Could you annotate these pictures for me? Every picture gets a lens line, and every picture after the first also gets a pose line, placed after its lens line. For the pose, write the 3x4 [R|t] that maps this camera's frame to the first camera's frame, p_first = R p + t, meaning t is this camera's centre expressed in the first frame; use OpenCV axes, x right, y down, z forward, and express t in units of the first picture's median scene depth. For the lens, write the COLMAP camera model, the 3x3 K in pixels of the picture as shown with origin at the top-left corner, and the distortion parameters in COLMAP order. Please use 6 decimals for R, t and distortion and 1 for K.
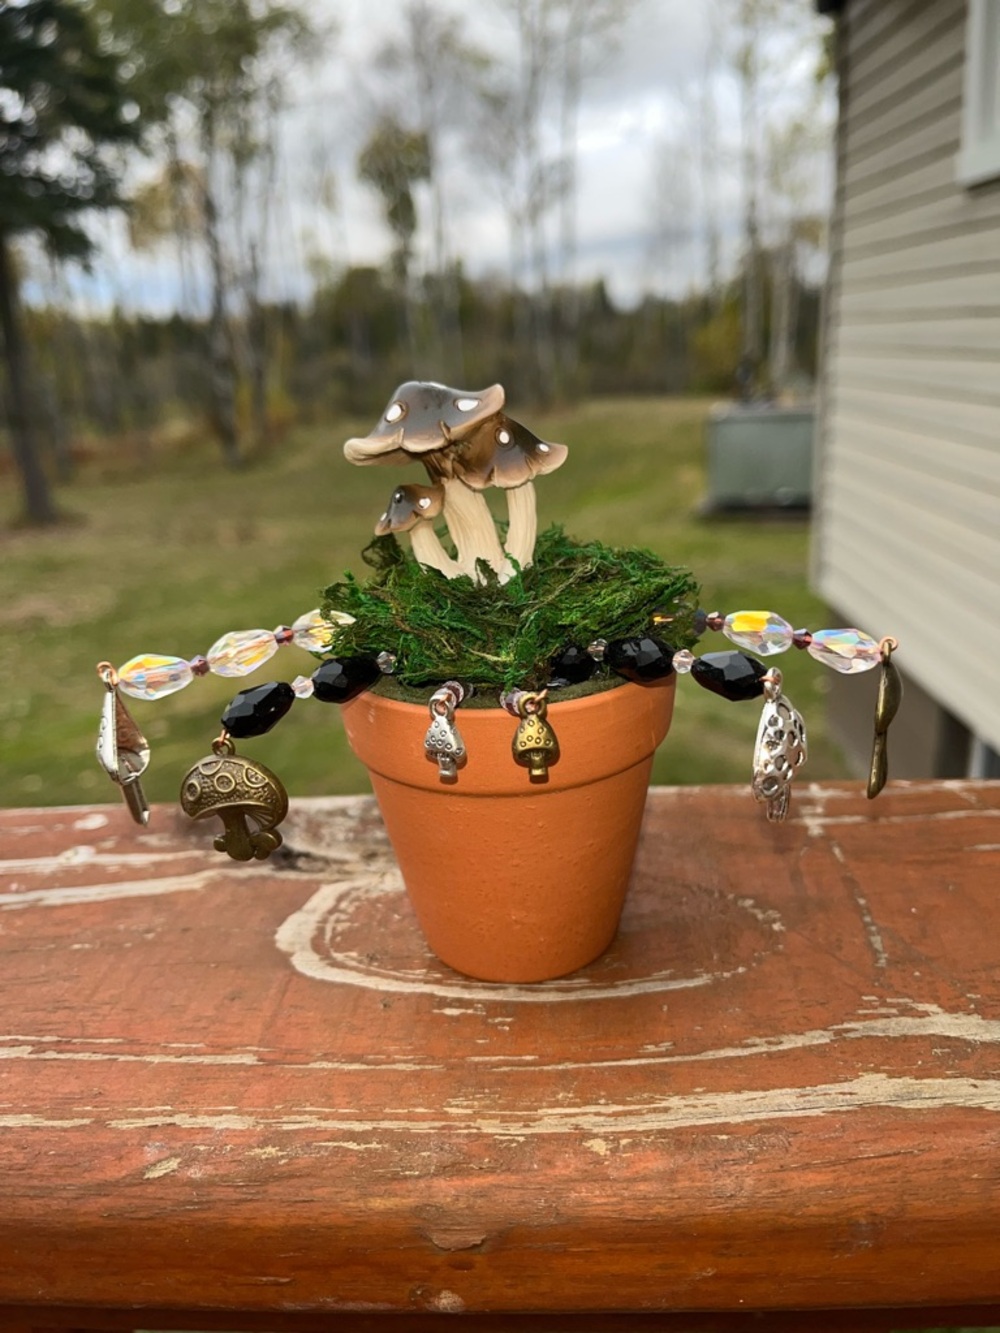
lens RADIAL K [[1036.7, 0, 509.1], [0, 1036.7, 689.2], [0, 0, 1]] dist [0.028619, -0.075013]
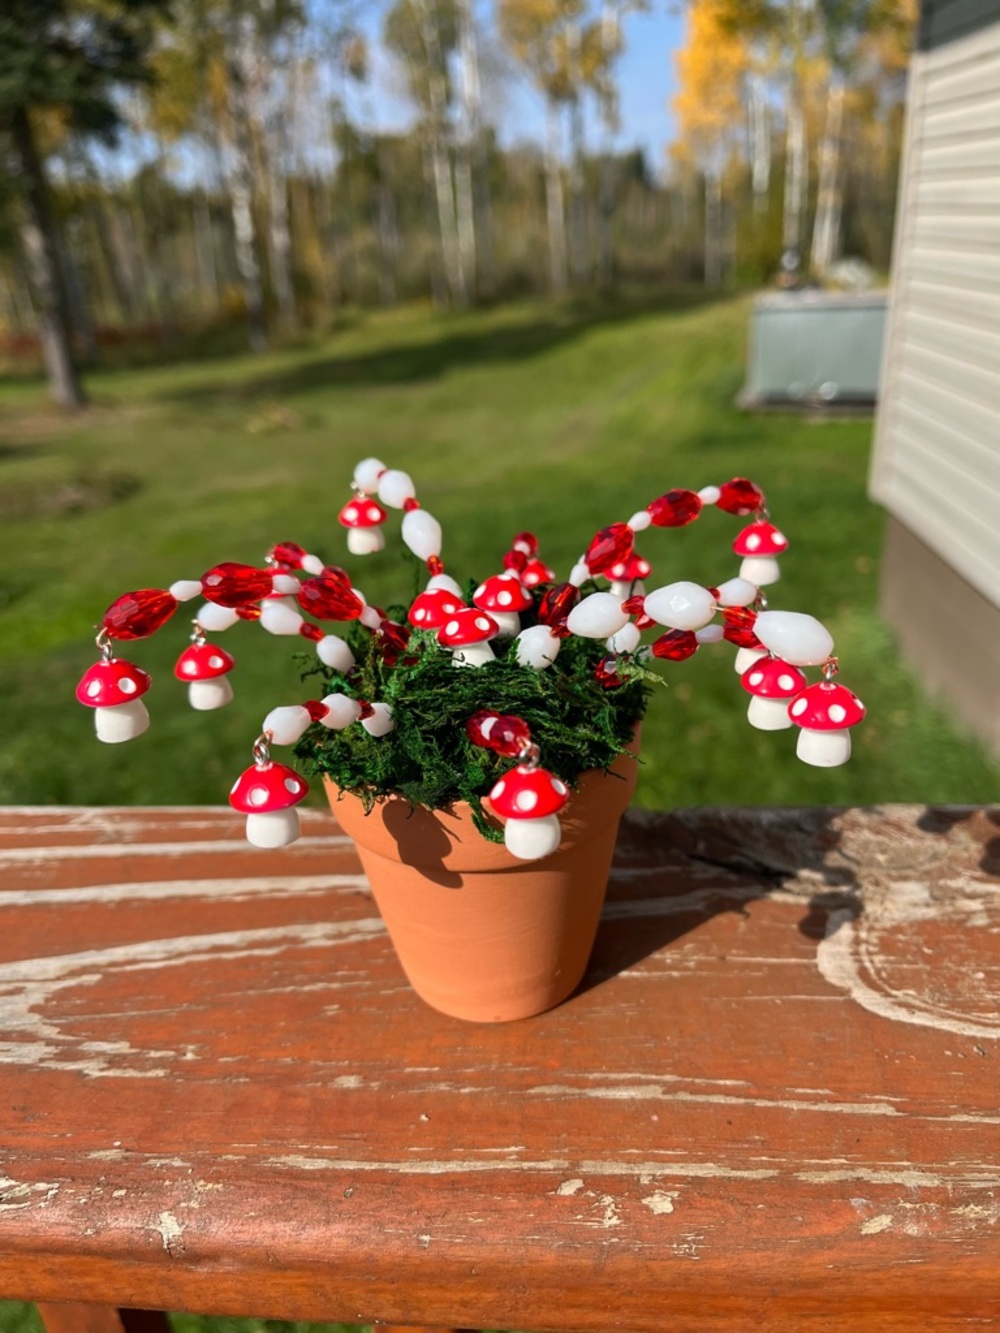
lens RADIAL K [[1036.7, 0, 510.4], [0, 1036.7, 683.3], [0, 0, 1]] dist [0.028619, -0.075013]
pose [[0.999722, 0.016761, -0.016577, -0.622109], [-0.015059, 0.995078, 0.097940, -0.175190], [0.018137, -0.097663, 0.995054, -0.022522]]
